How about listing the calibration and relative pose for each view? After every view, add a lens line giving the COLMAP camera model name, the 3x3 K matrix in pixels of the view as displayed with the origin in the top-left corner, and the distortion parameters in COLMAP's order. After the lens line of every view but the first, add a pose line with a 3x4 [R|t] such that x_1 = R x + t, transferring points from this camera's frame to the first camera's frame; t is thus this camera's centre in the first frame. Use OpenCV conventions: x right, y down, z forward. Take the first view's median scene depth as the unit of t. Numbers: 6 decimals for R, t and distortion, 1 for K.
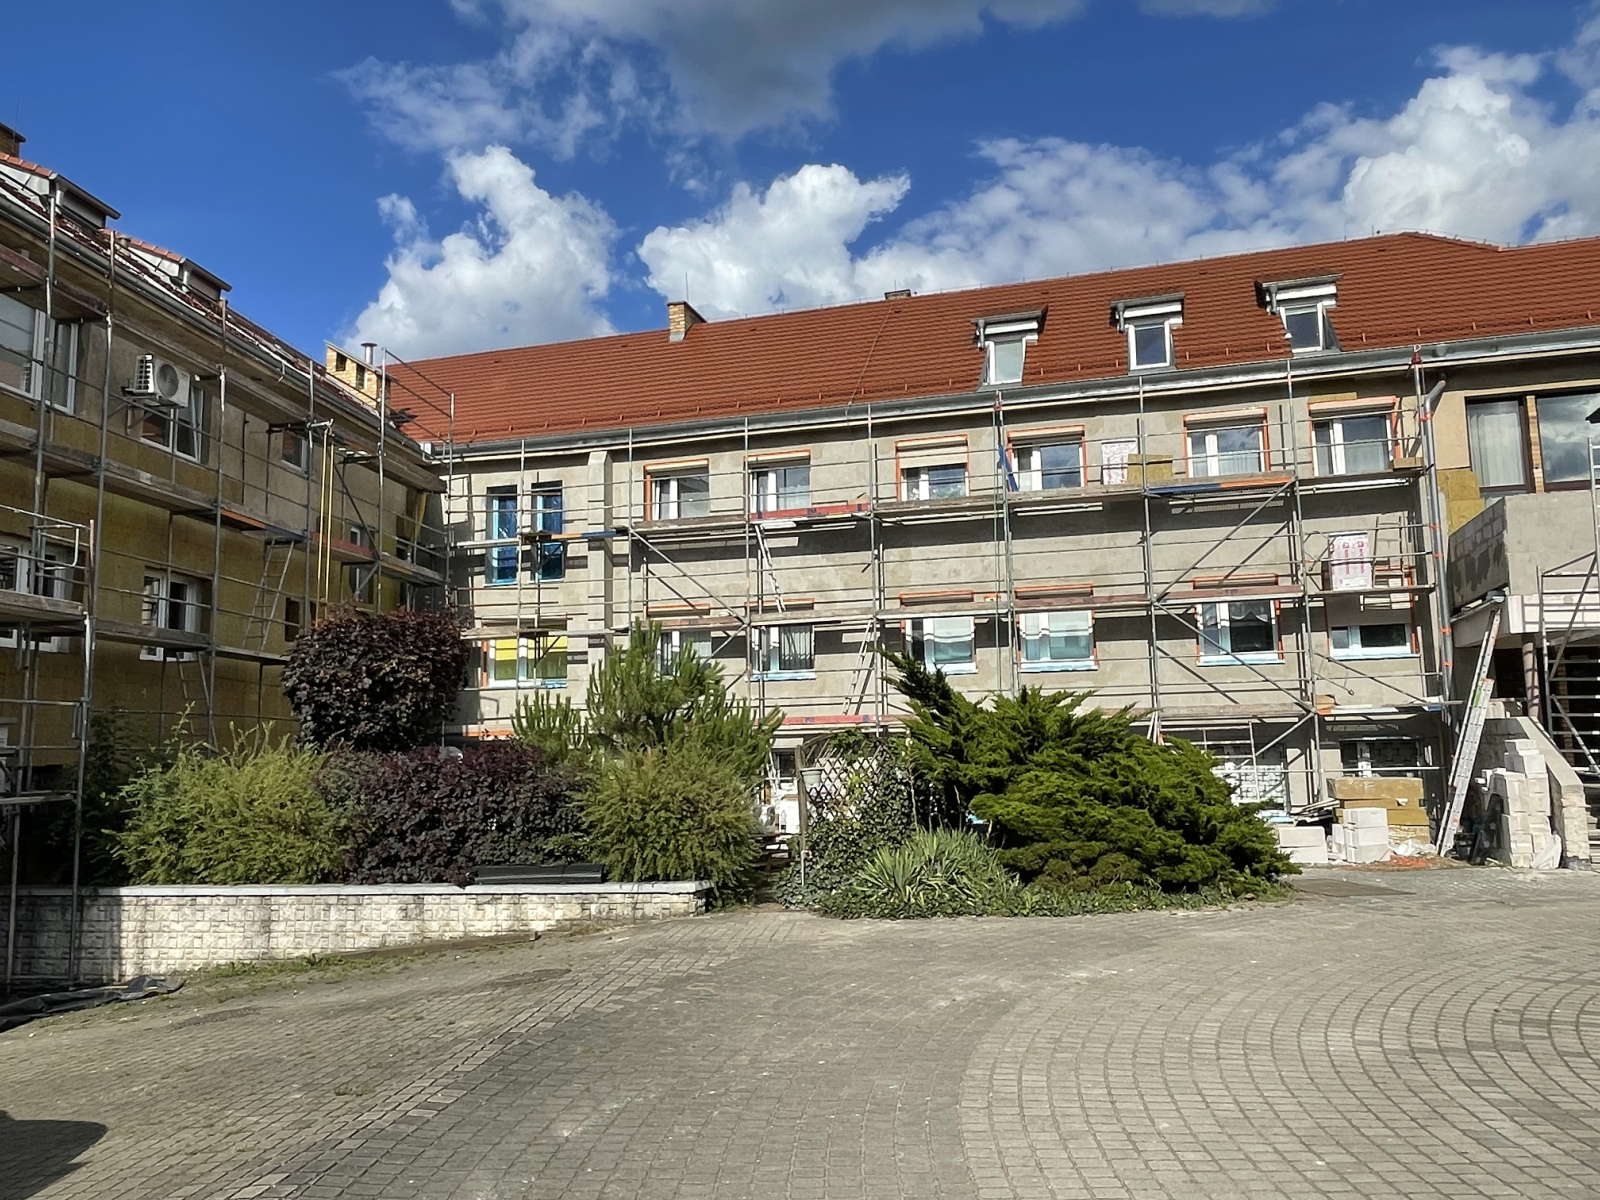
lens RADIAL K [[1208.4, 0, 788.8], [0, 1208.4, 578.4], [0, 0, 1]] dist [0.004647, -0.007985]
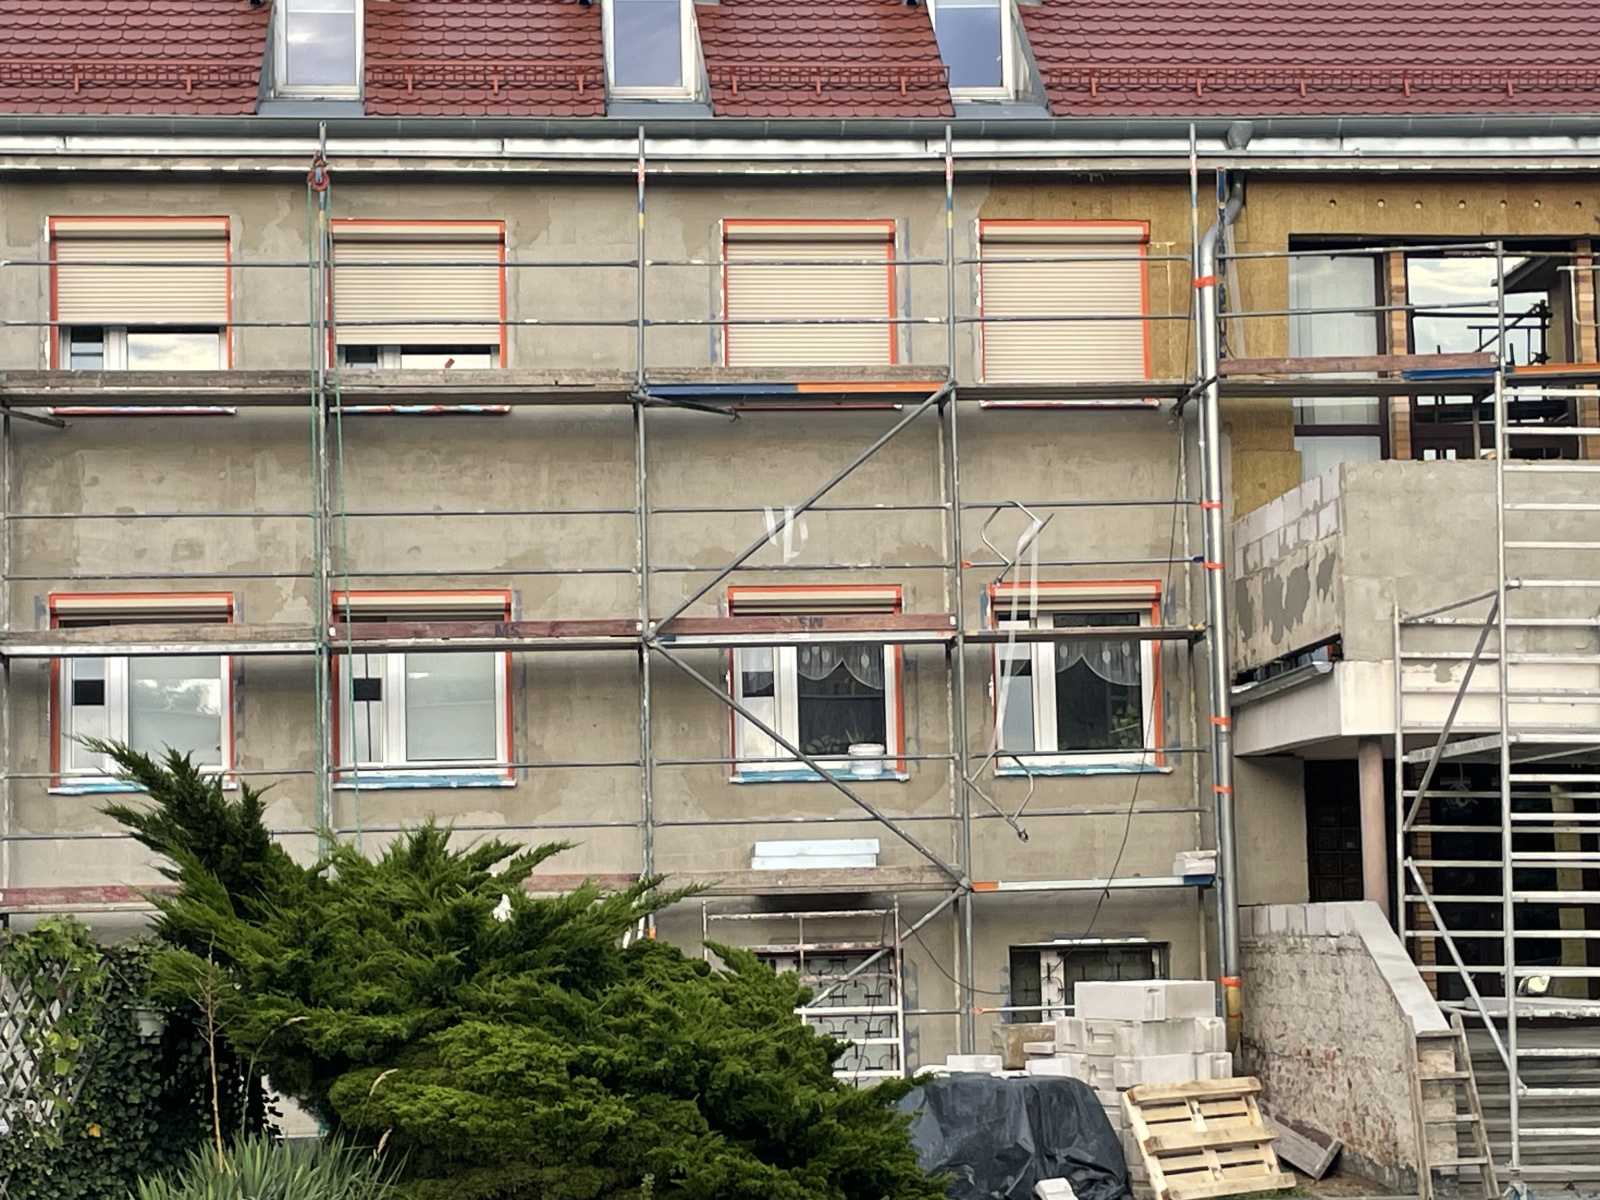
lens RADIAL K [[3316.7, 0, 798.7], [0, 3316.7, 623.0], [0, 0, 1]] dist [0.131901, -0.134362]
pose [[0.925375, 0.035255, 0.377410, -0.130919], [-0.049073, 0.998429, 0.027055, -0.026544], [-0.375863, -0.043557, 0.925651, -0.187286]]
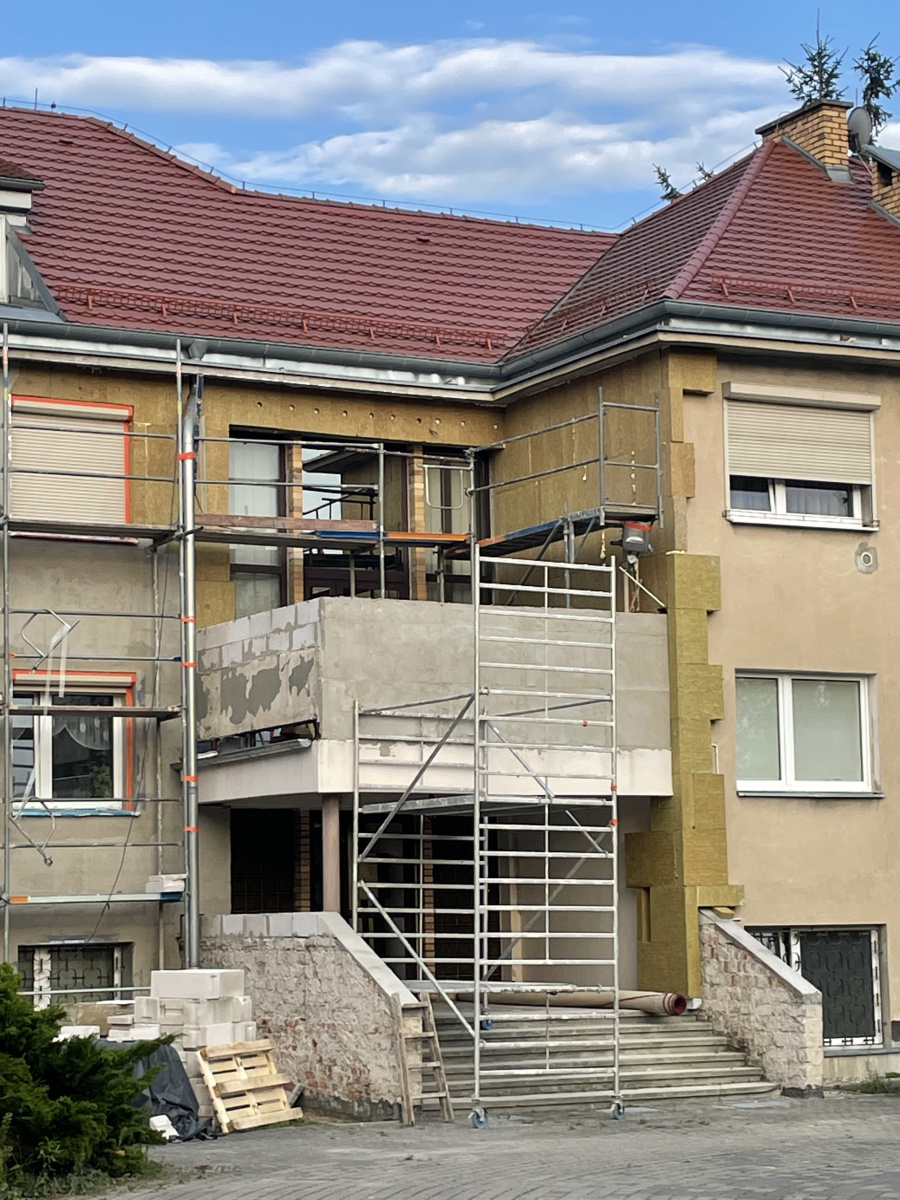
lens RADIAL K [[2605.3, 0, 449.8], [0, 2605.3, 636.0], [0, 0, 1]] dist [0.128037, 0.229810]
pose [[0.710948, 0.085255, 0.698058, -0.392570], [-0.095548, 0.995130, -0.024225, -0.015133], [-0.696724, -0.049475, 0.715631, -0.127547]]
